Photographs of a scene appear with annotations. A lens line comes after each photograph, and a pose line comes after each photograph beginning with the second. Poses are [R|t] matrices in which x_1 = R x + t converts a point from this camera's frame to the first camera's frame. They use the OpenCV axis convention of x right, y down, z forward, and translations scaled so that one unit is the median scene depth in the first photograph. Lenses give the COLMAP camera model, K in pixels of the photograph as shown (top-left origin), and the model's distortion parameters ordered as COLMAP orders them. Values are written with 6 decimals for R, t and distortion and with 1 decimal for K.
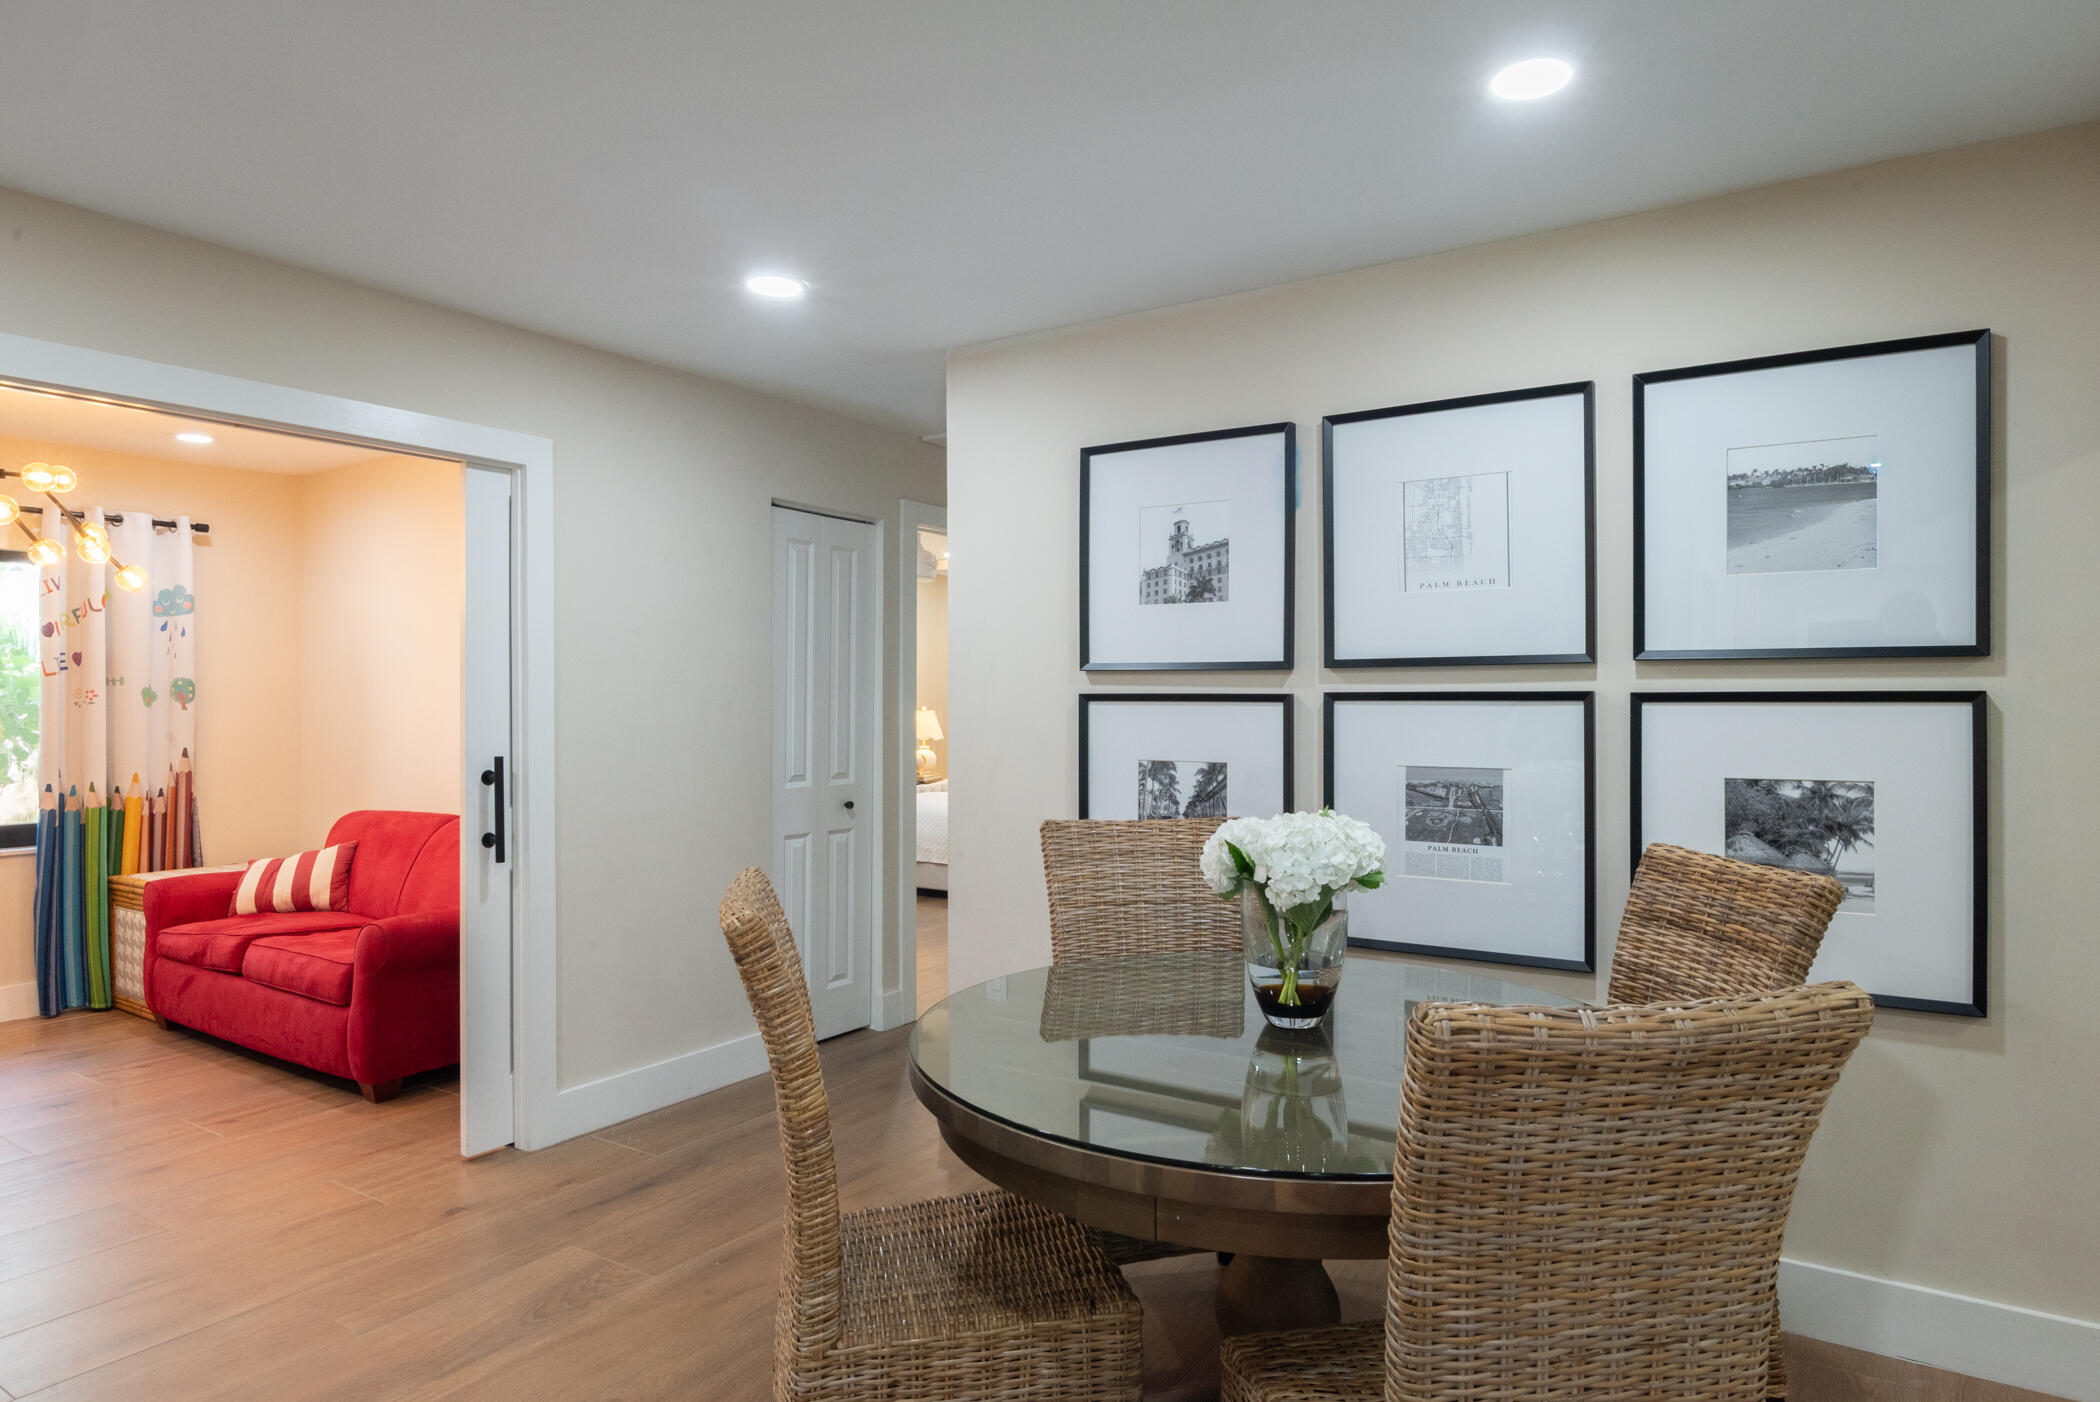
lens RADIAL K [[1206.3, 0, 1046.4], [0, 1206.3, 694.9], [0, 0, 1]] dist [-0.022376, -0.000722]
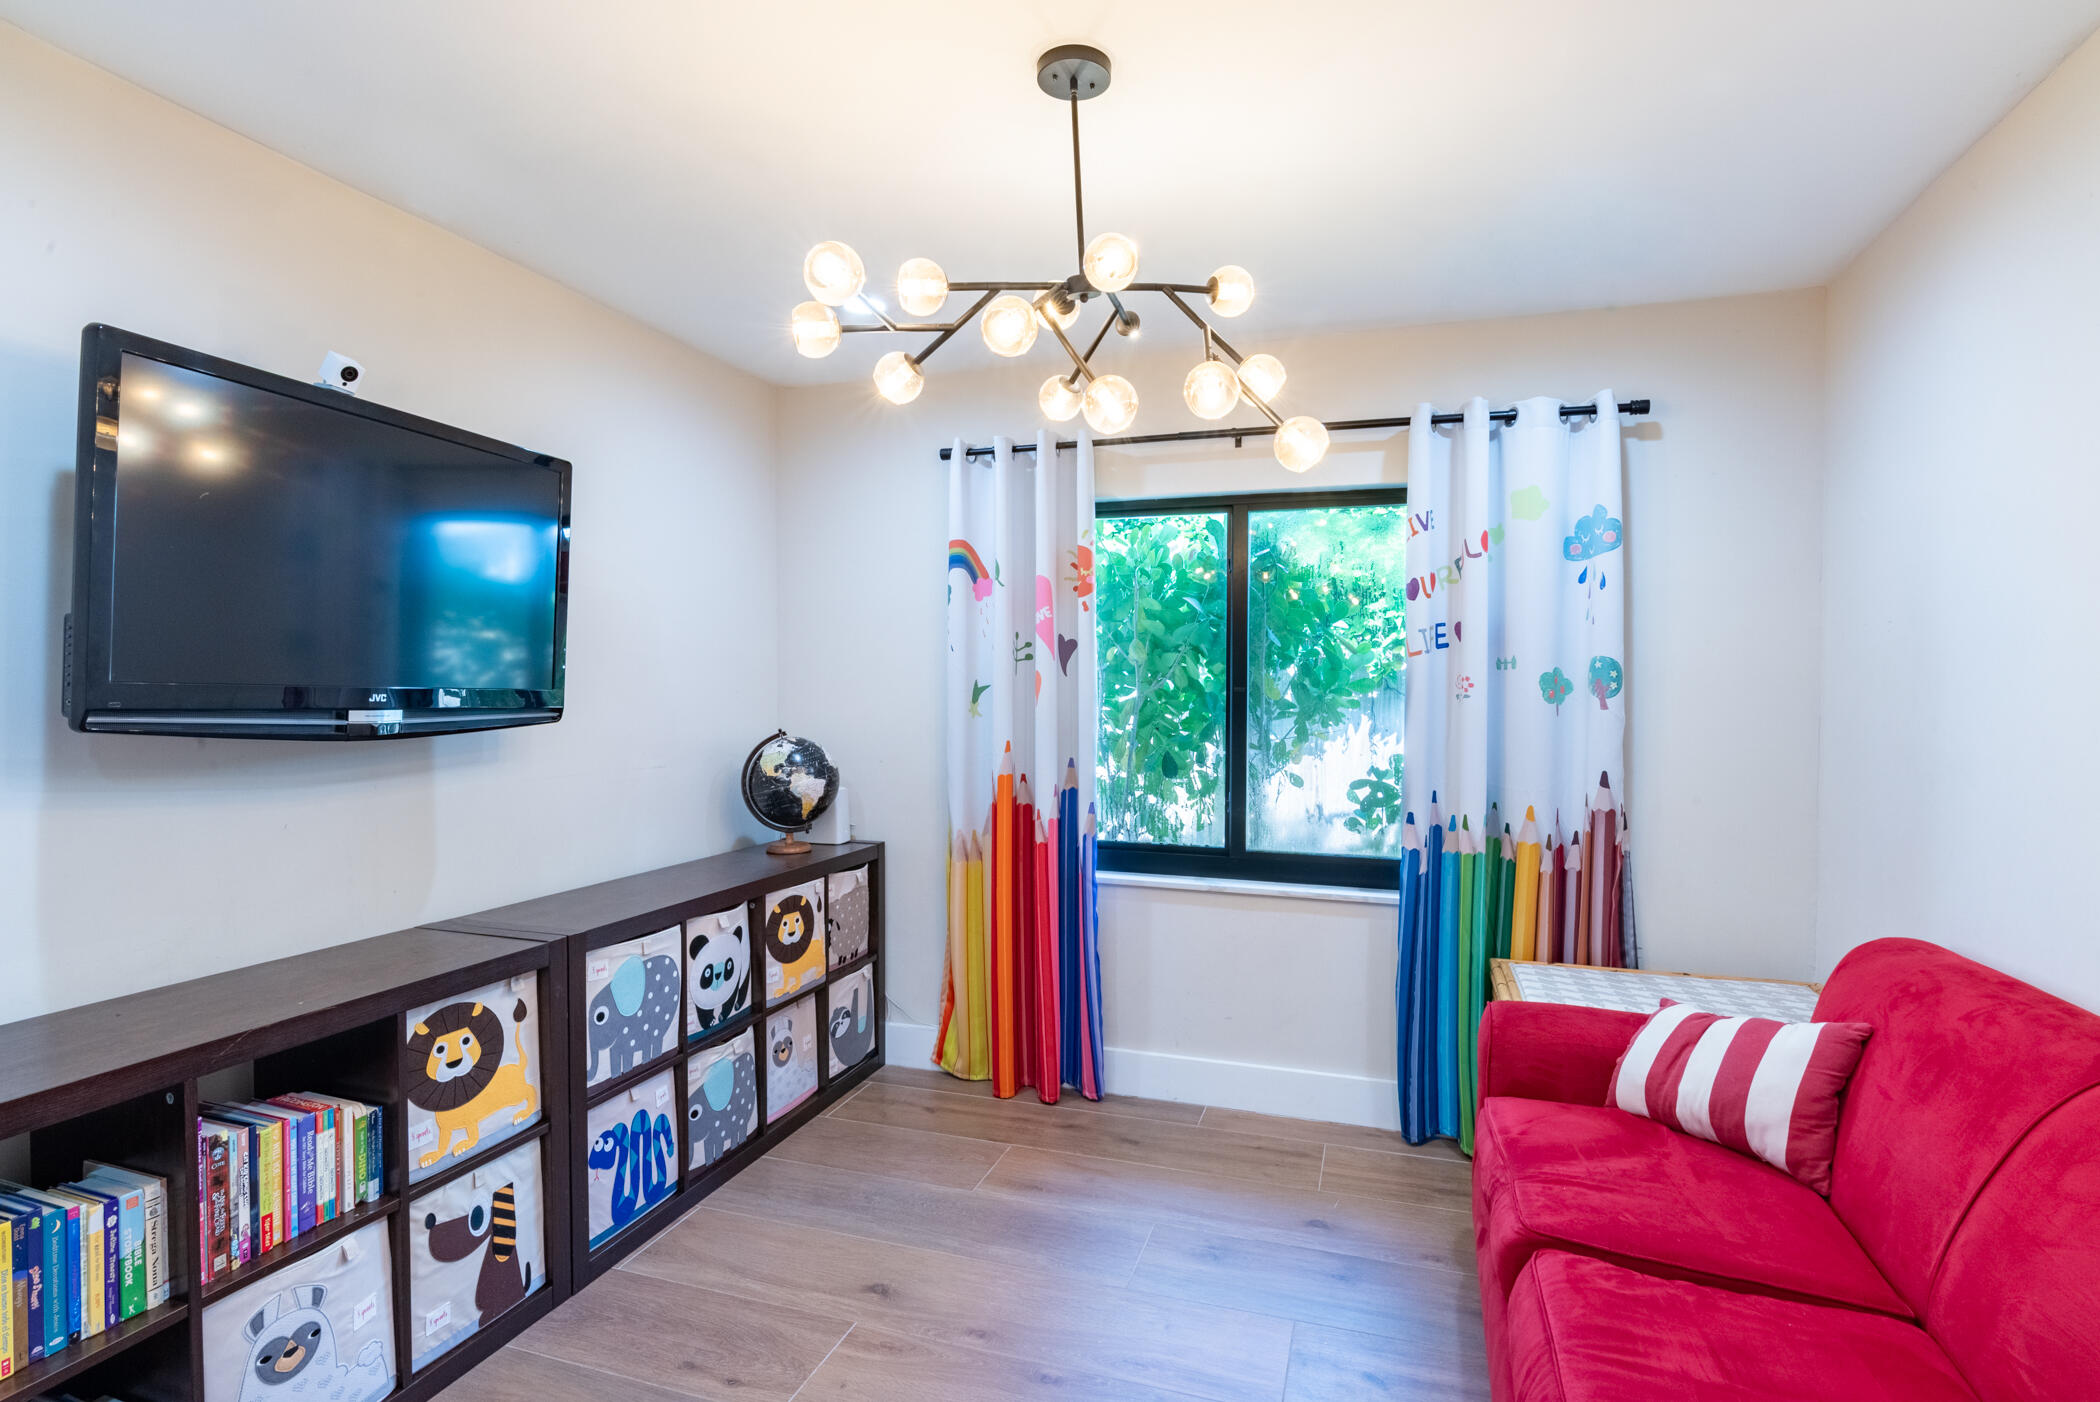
lens RADIAL K [[1063.2, 0, 1047.8], [0, 1063.2, 692.3], [0, 0, 1]] dist [-0.016858, -0.000821]
pose [[0.263035, 0.016085, -0.964652, -0.283118], [-0.004234, 0.999871, 0.015518, -0.003435], [0.964777, 0.000003, 0.263069, 0.599382]]
